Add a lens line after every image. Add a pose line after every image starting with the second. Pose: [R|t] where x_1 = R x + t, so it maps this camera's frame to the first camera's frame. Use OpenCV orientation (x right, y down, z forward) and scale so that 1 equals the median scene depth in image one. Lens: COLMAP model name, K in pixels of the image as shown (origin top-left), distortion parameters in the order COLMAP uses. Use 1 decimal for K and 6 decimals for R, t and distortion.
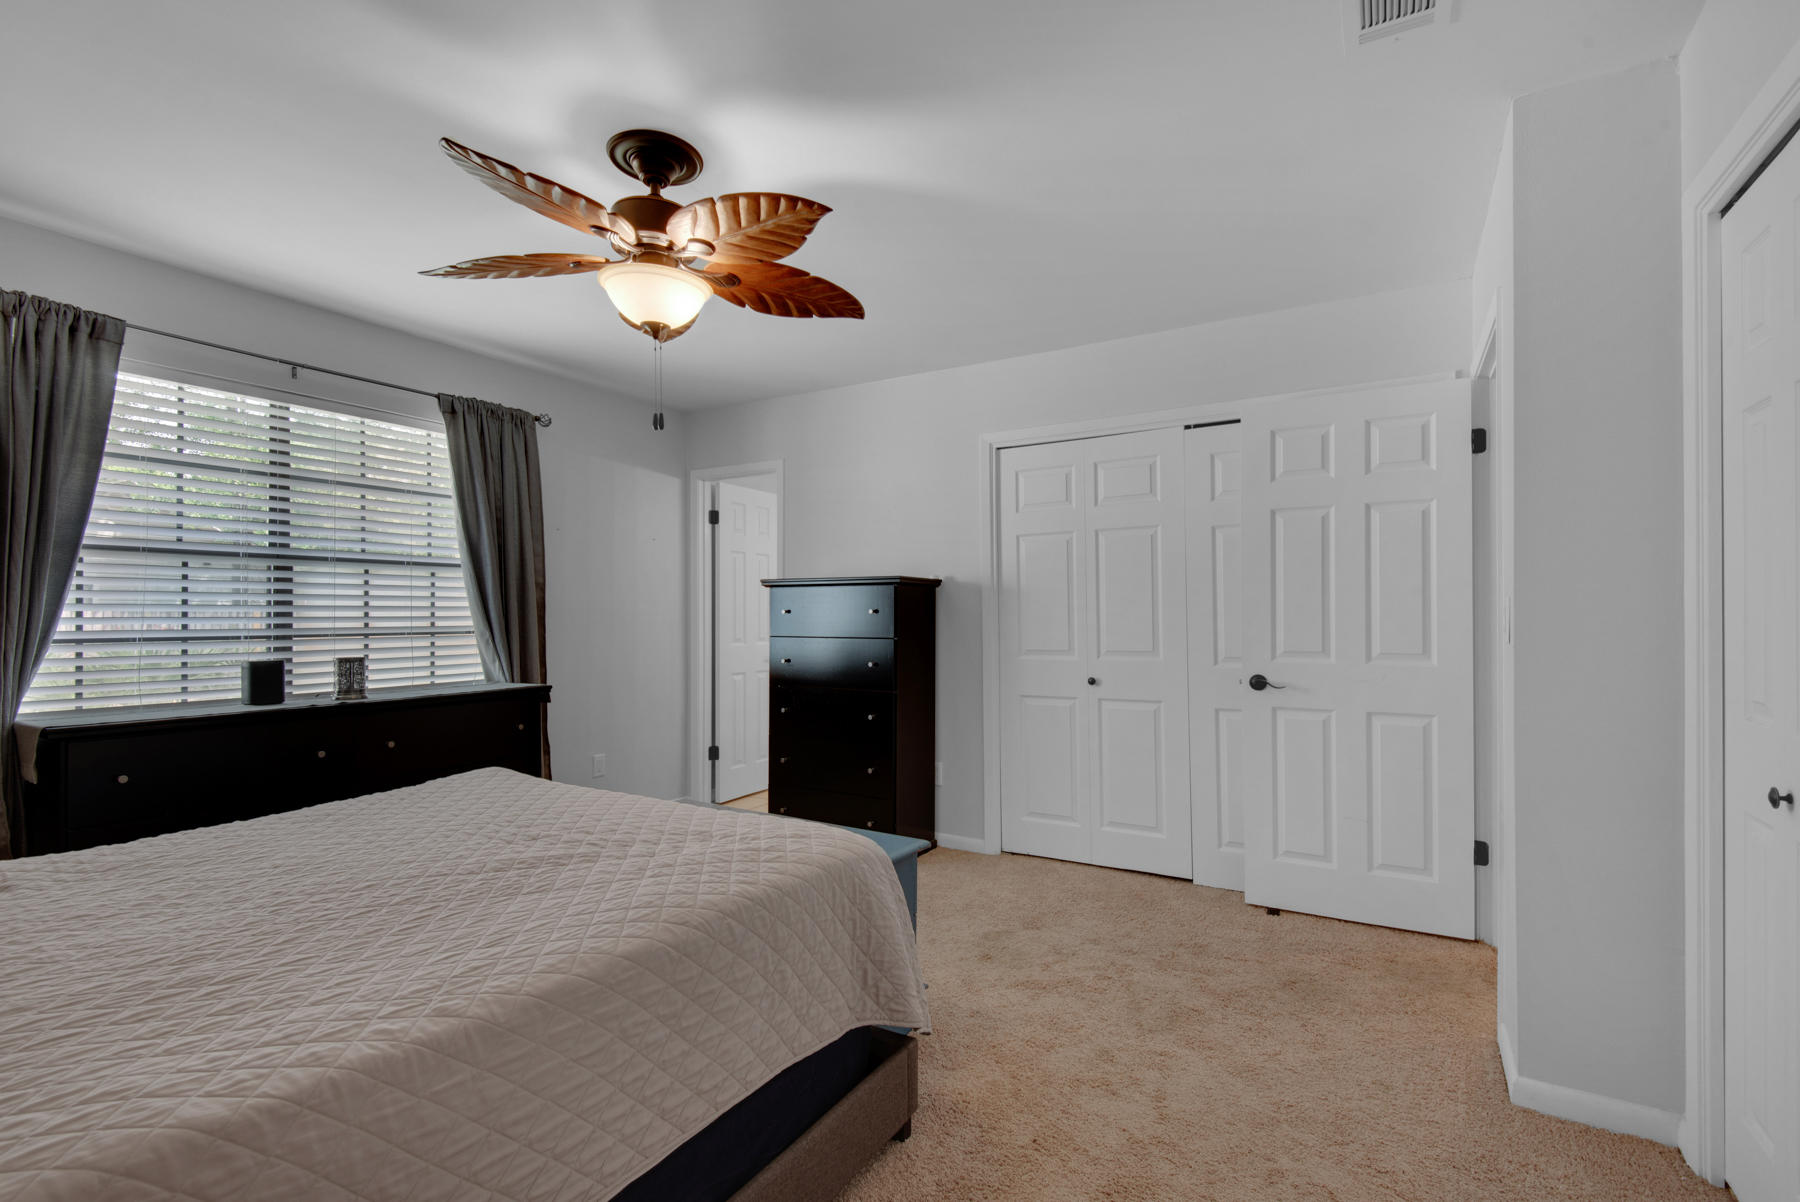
lens RADIAL K [[811.3, 0, 902.3], [0, 811.3, 613.8], [0, 0, 1]] dist [0.032585, -0.018911]
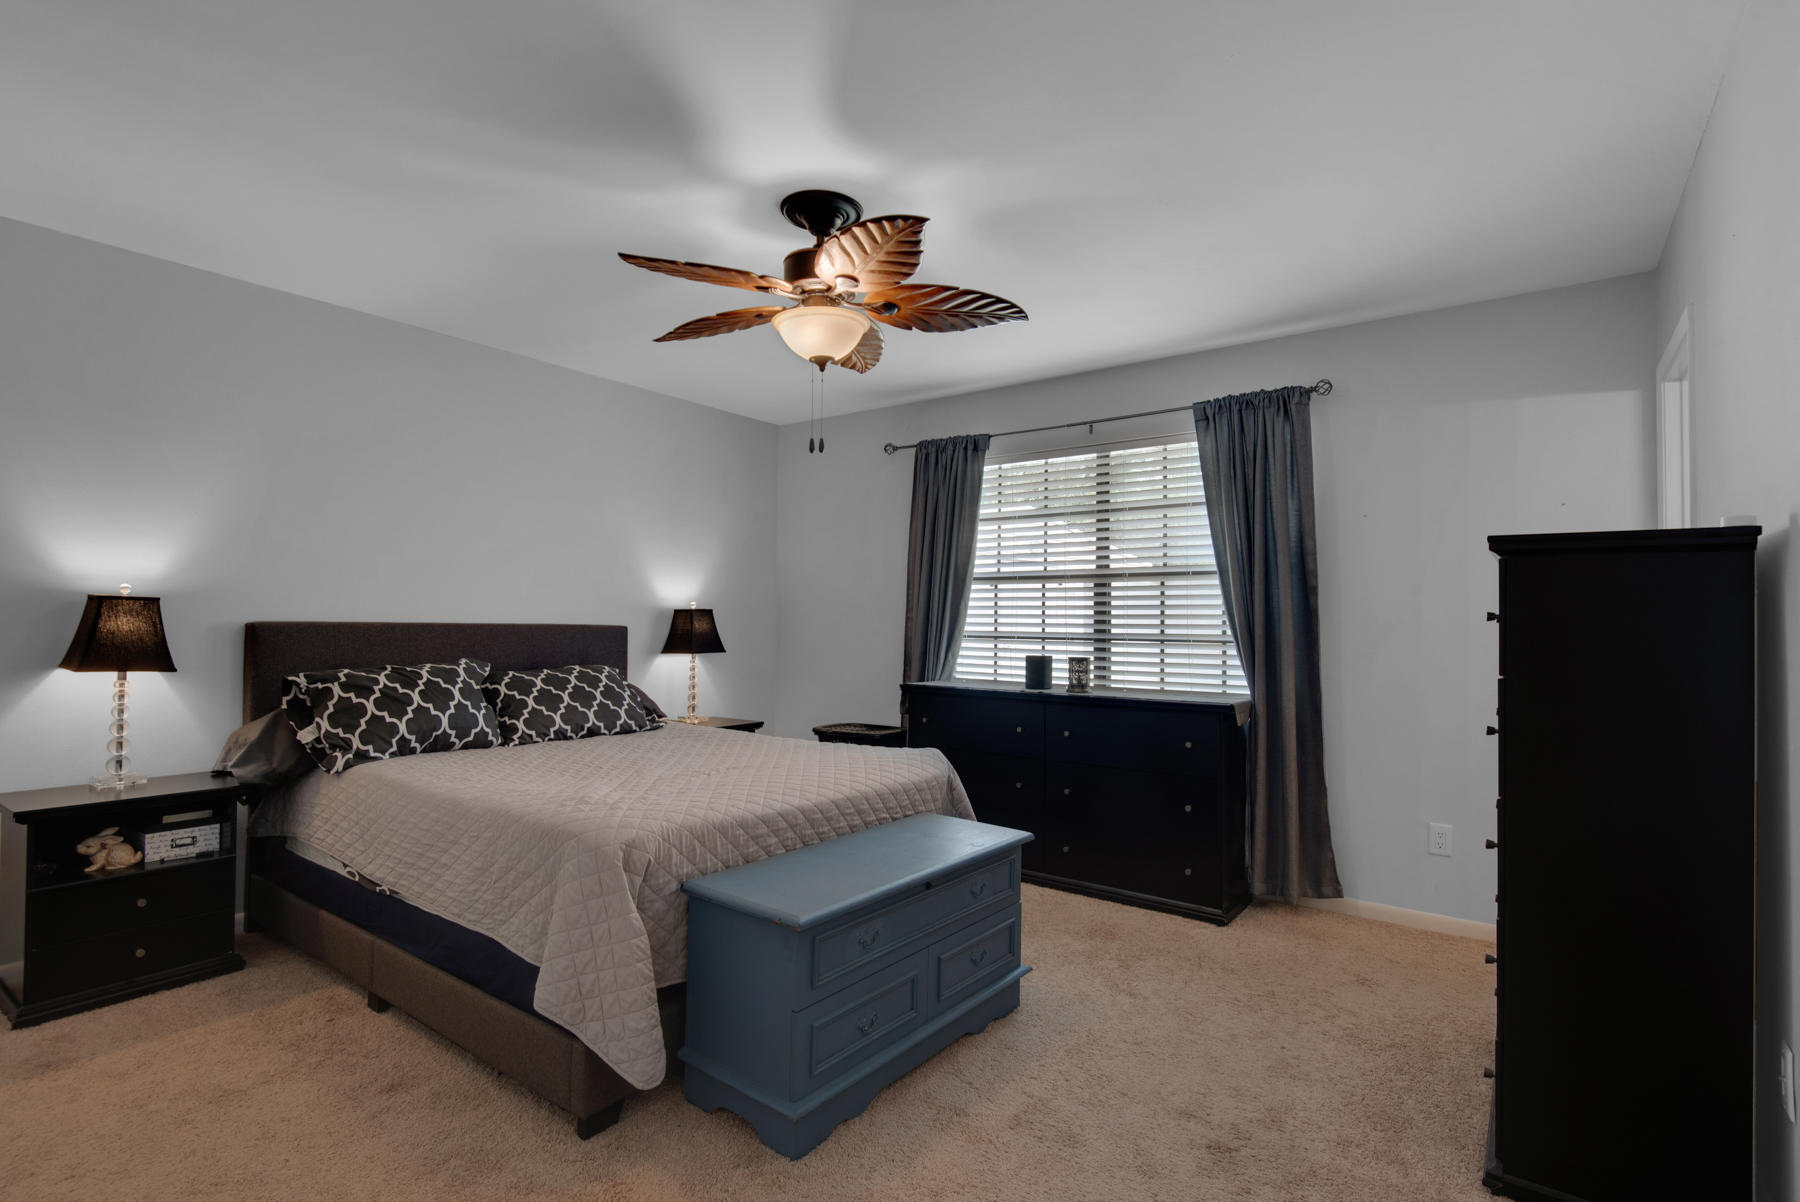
lens RADIAL K [[851.1, 0, 899.0], [0, 851.1, 619.5], [0, 0, 1]] dist [0.016178, 0.000184]
pose [[-0.083792, -0.001556, -0.996482, 0.581751], [-0.006042, 0.999981, -0.001054, 0.000203], [0.996465, 0.005933, -0.083800, 0.826208]]
